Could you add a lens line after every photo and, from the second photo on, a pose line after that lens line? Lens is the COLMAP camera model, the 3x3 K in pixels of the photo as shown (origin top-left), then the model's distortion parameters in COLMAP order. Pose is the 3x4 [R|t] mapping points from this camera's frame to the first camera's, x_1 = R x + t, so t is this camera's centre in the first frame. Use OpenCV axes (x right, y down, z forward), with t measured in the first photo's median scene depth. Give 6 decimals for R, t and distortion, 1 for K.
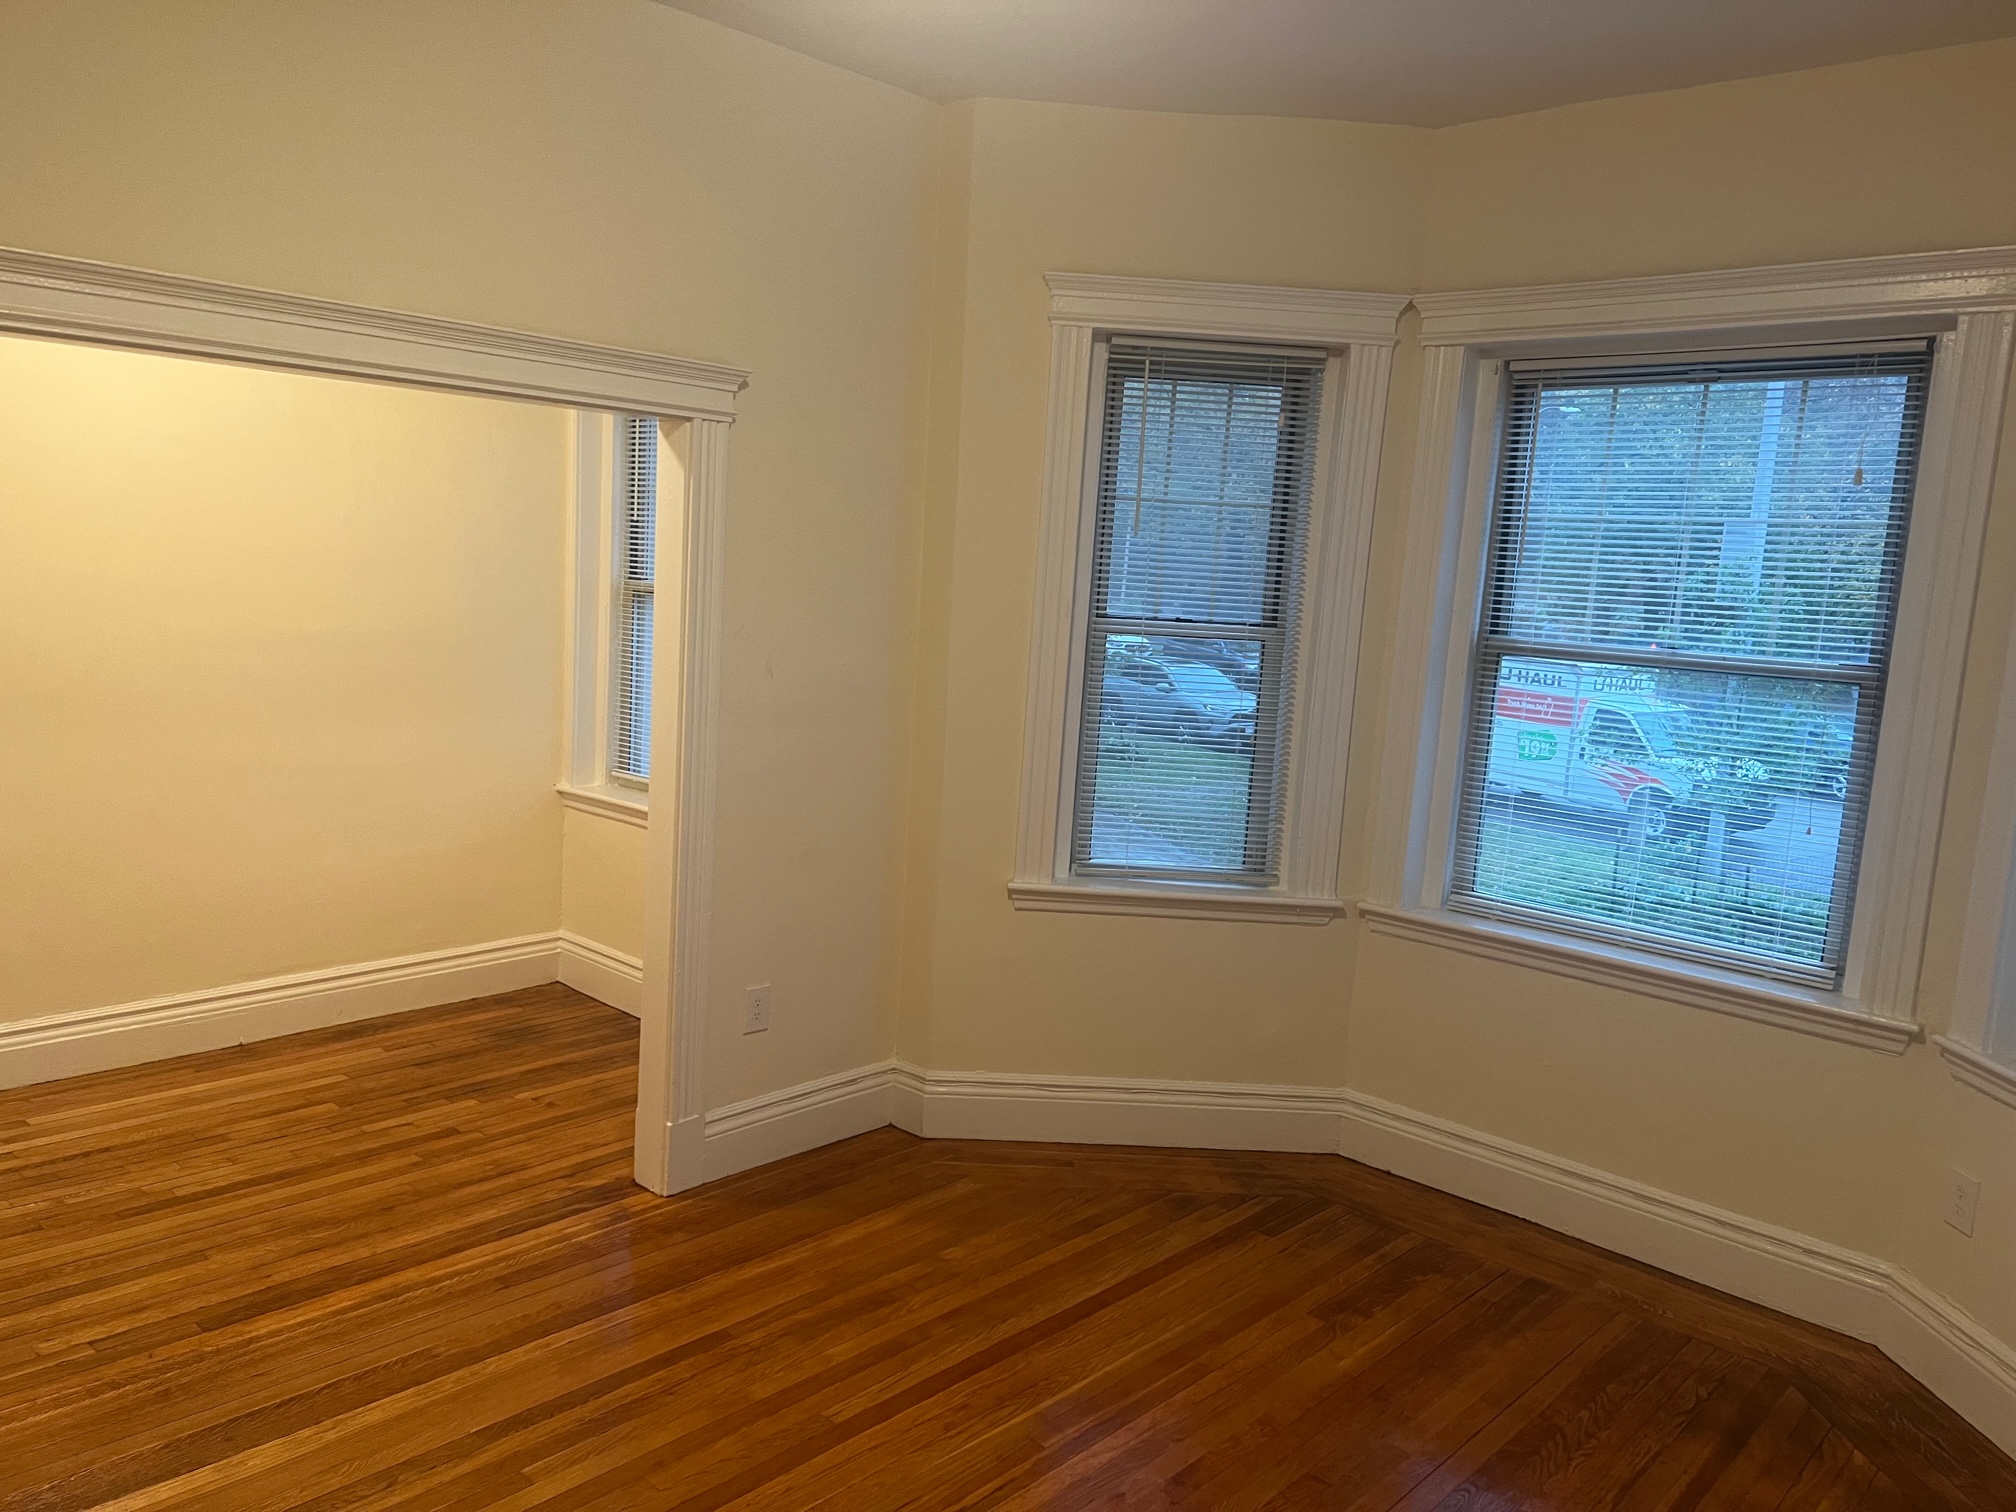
lens RADIAL K [[1535.3, 0, 997.0], [0, 1535.3, 744.9], [0, 0, 1]] dist [0.071176, -0.049277]
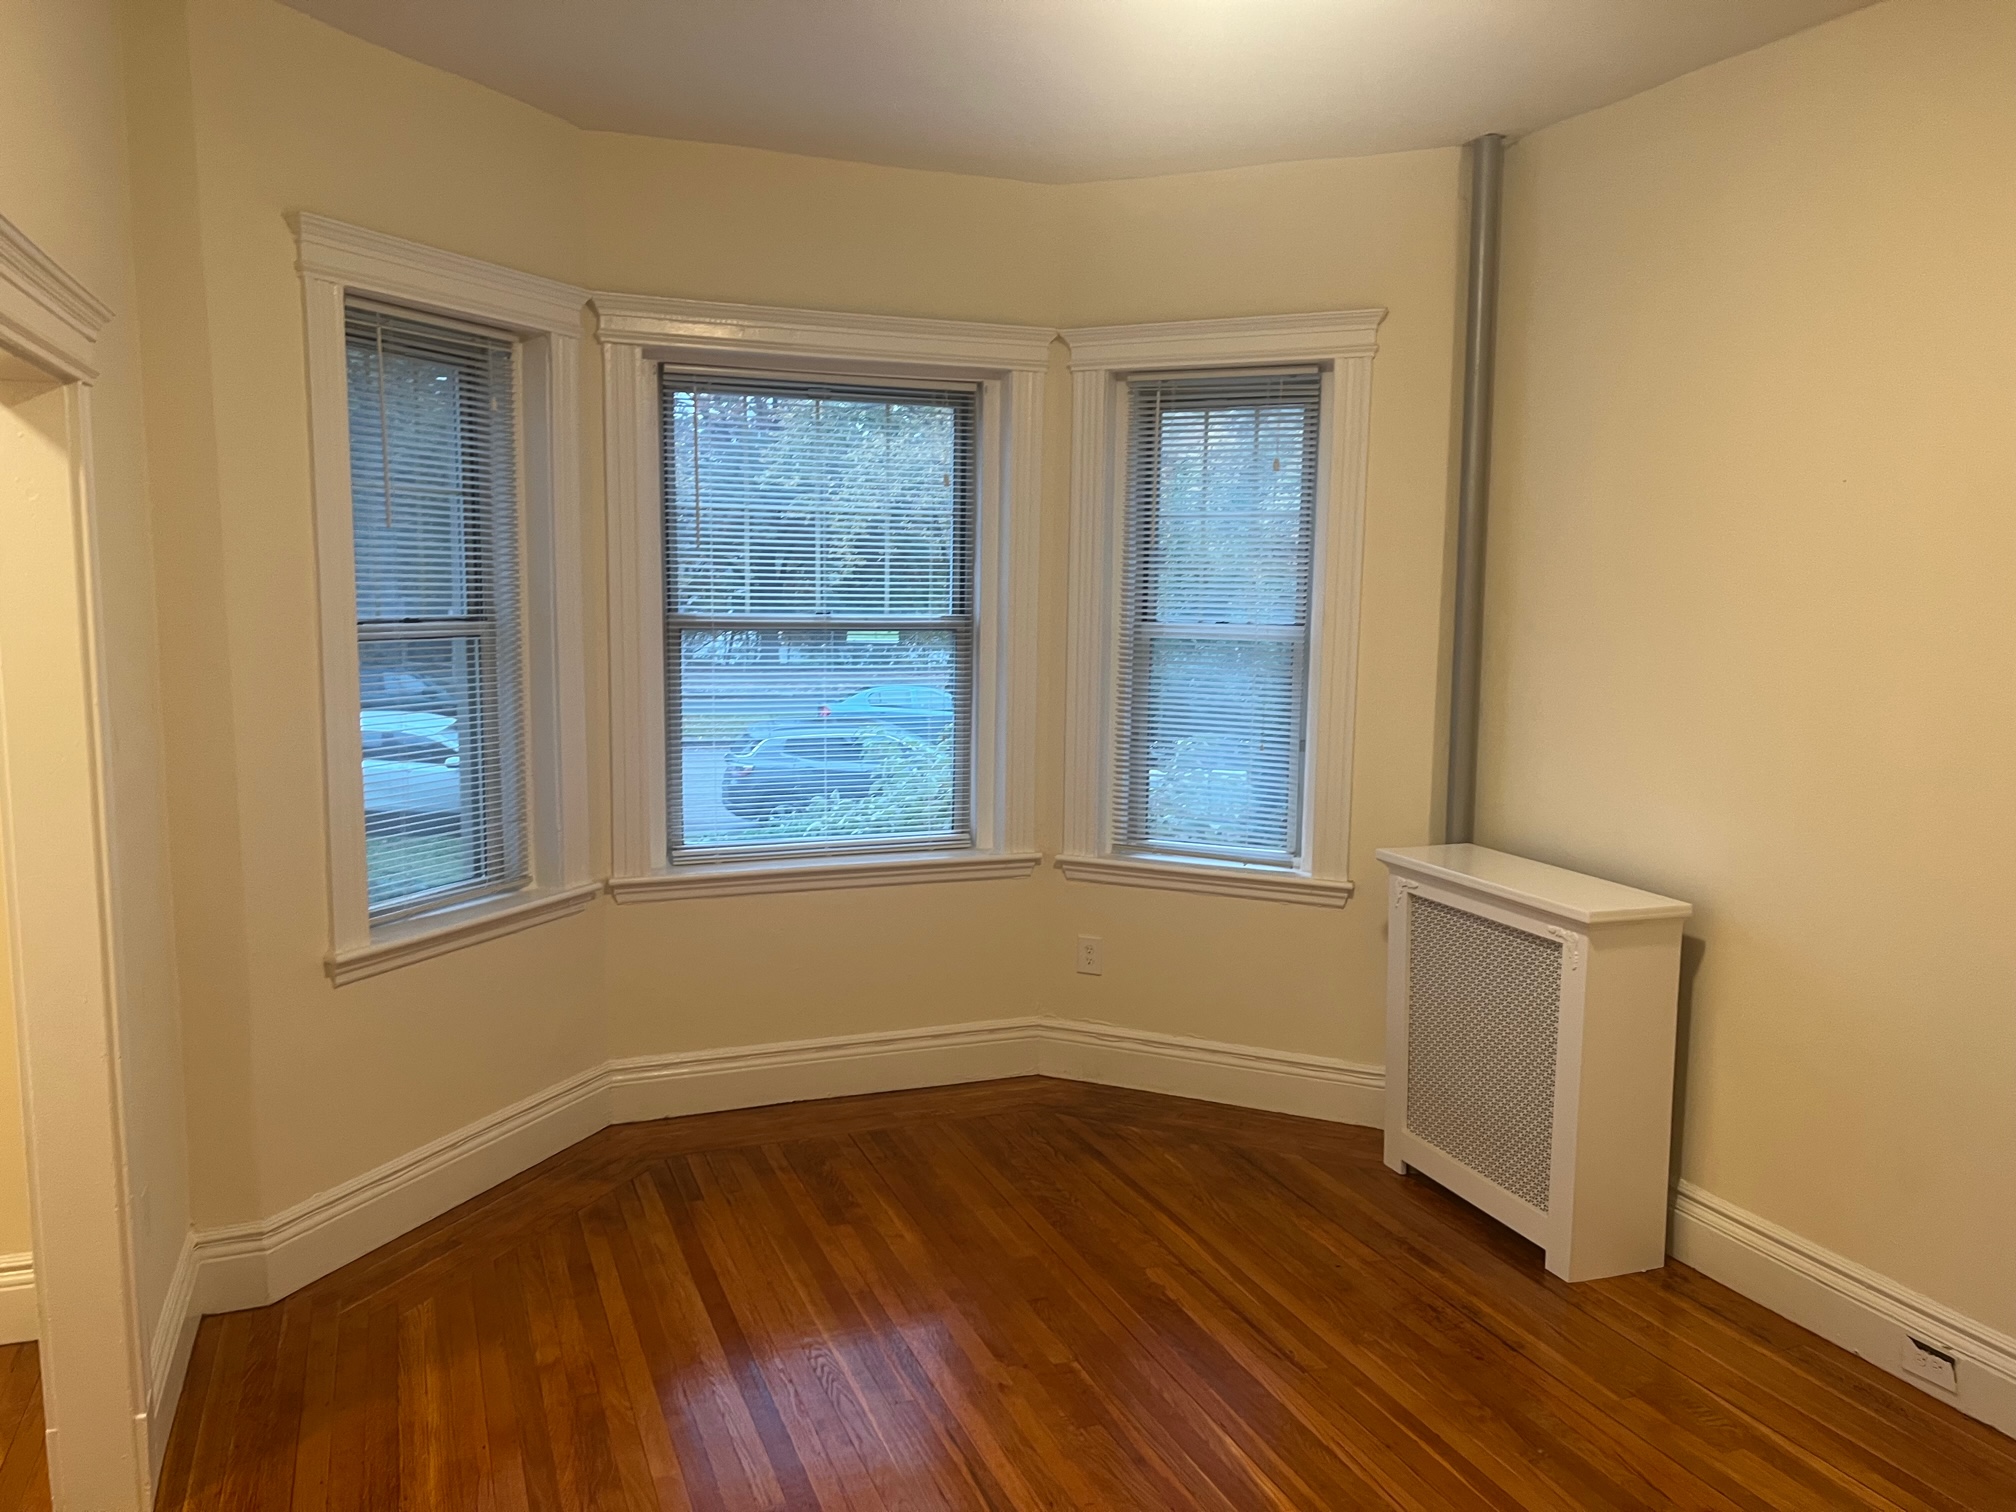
lens RADIAL K [[1535.3, 0, 977.4], [0, 1535.3, 747.5], [0, 0, 1]] dist [0.071176, -0.049277]
pose [[0.435951, -0.154421, 0.886623, -0.631691], [0.123766, 0.986096, 0.110891, -0.078160], [-0.891420, 0.061391, 0.449001, 0.349763]]
